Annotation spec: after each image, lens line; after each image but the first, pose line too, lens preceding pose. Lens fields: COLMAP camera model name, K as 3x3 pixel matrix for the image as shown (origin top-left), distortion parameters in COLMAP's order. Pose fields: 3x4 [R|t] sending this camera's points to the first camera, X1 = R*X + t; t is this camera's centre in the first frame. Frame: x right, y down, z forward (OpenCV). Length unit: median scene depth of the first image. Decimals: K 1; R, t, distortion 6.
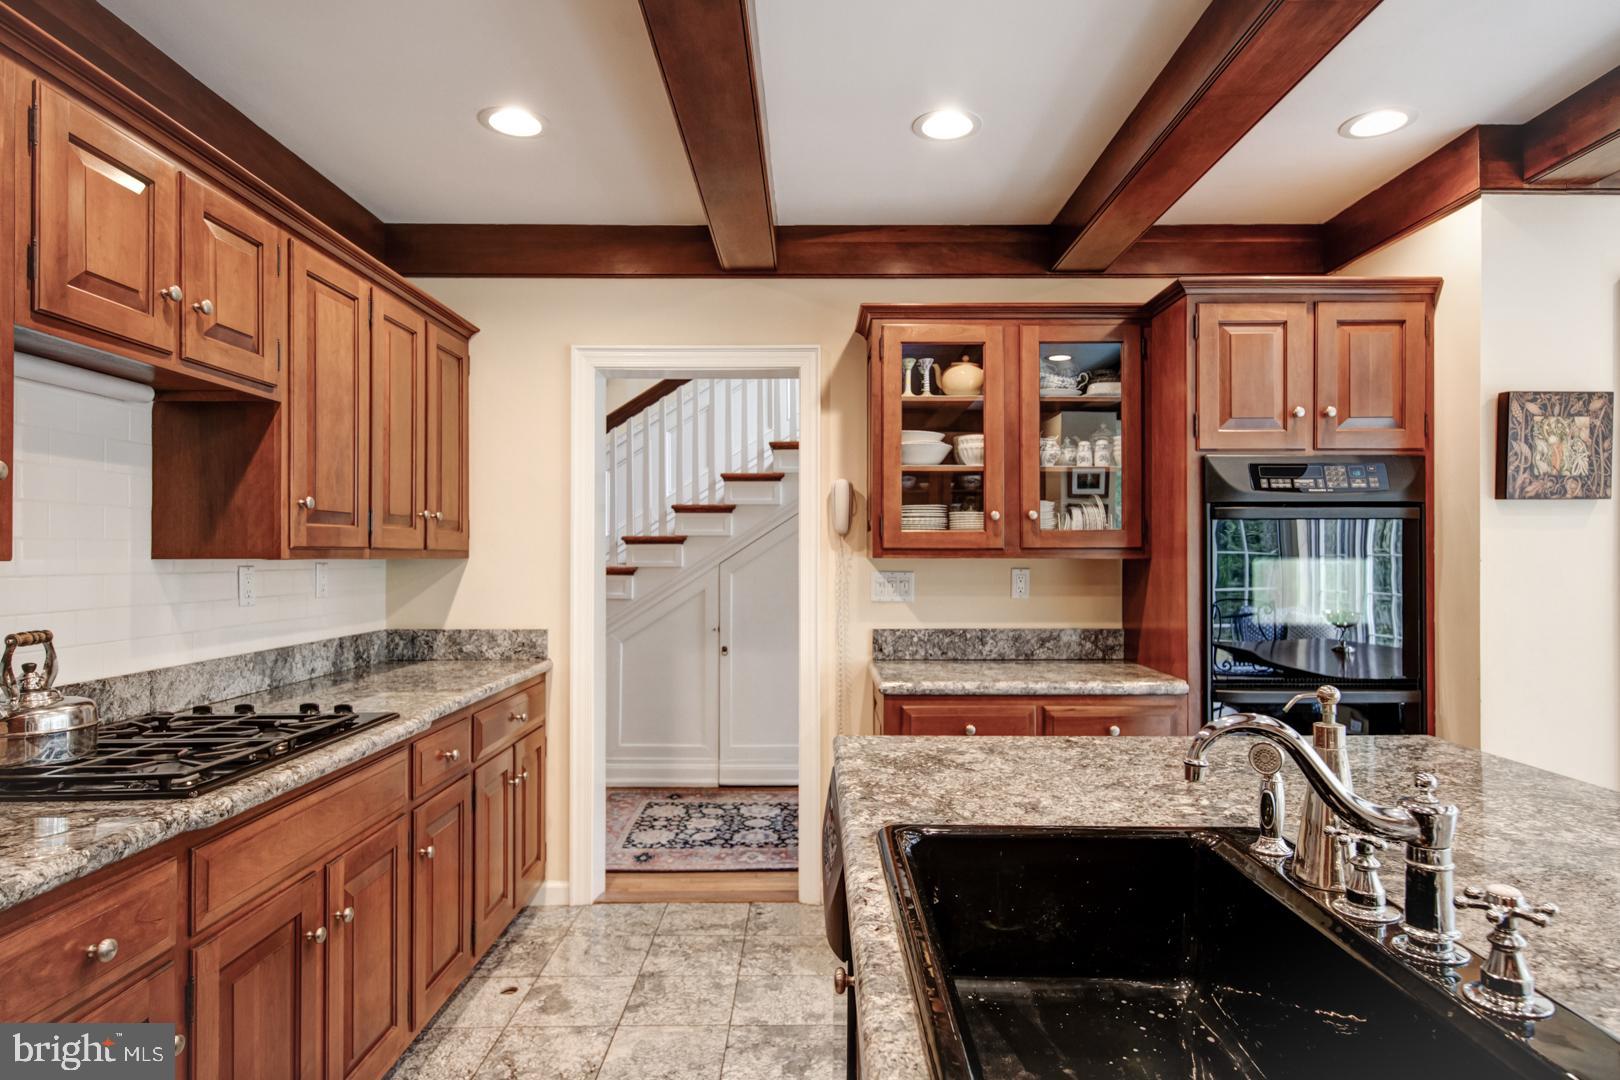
lens RADIAL K [[904.3, 0, 815.0], [0, 904.3, 551.2], [0, 0, 1]] dist [0.014675, -0.006588]
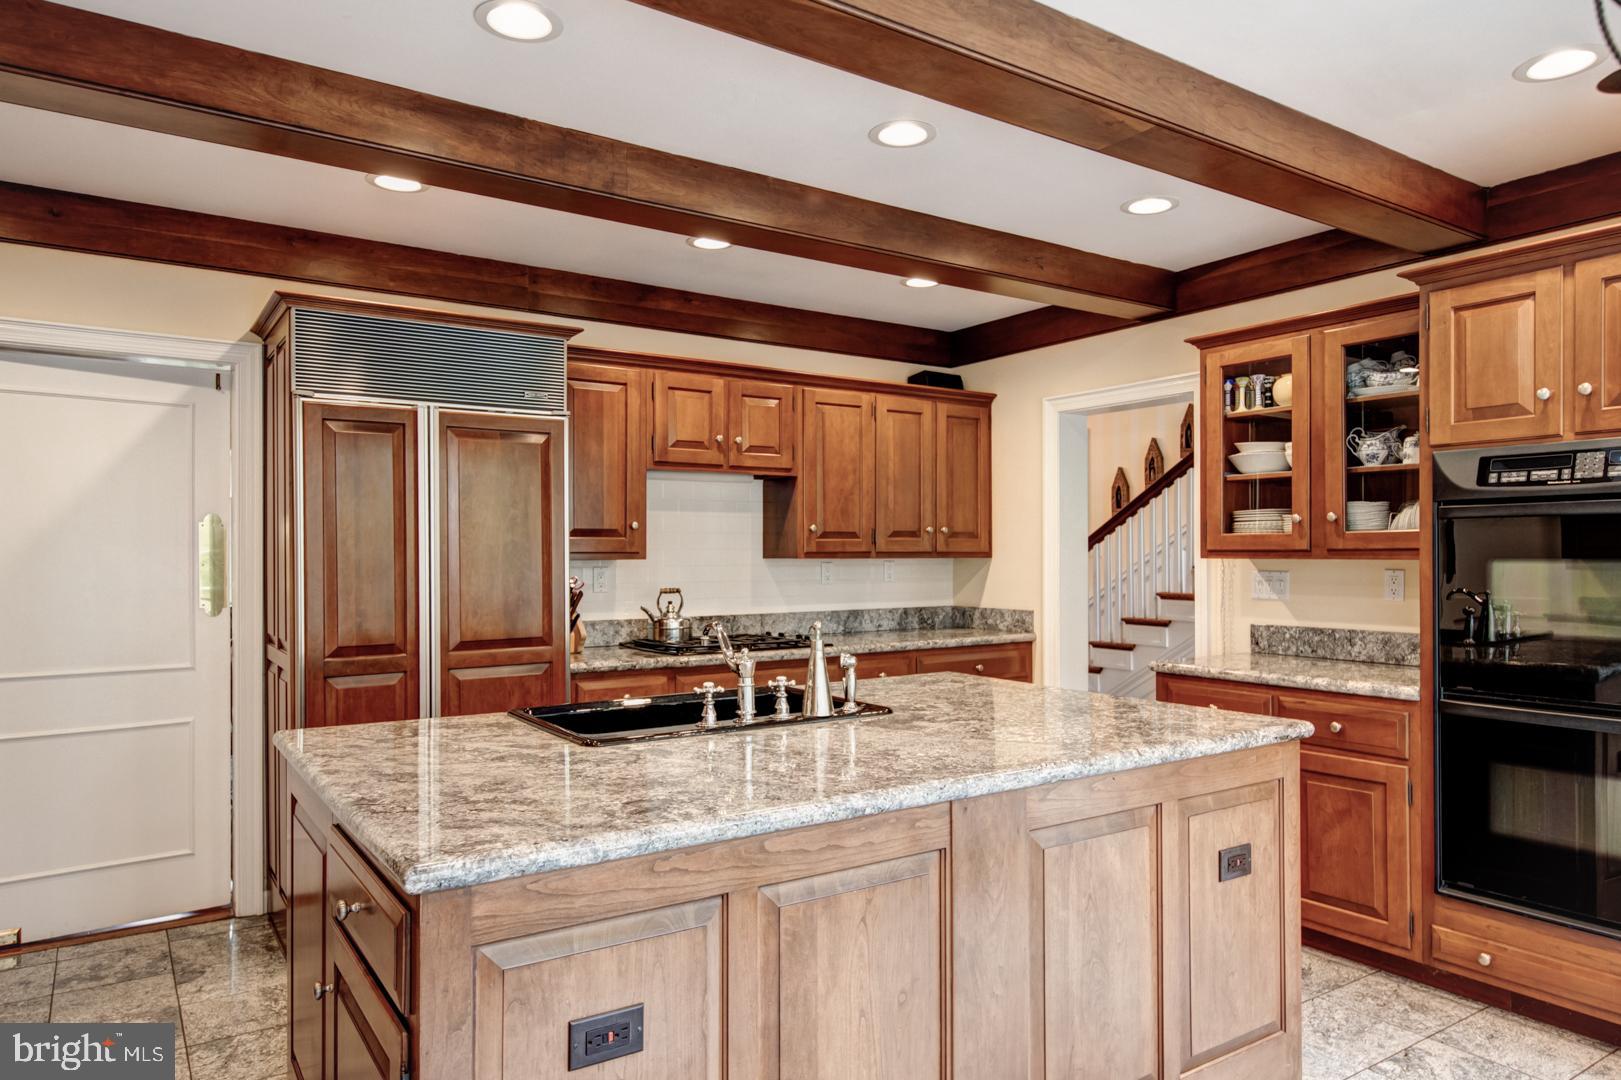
lens RADIAL K [[904.8, 0, 815.5], [0, 904.8, 551.2], [0, 0, 1]] dist [0.014675, -0.006588]
pose [[0.600490, -0.004192, -0.799621, 0.703684], [0.006554, 0.999978, -0.000321, -0.004677], [0.799606, -0.005048, 0.600504, -0.080861]]
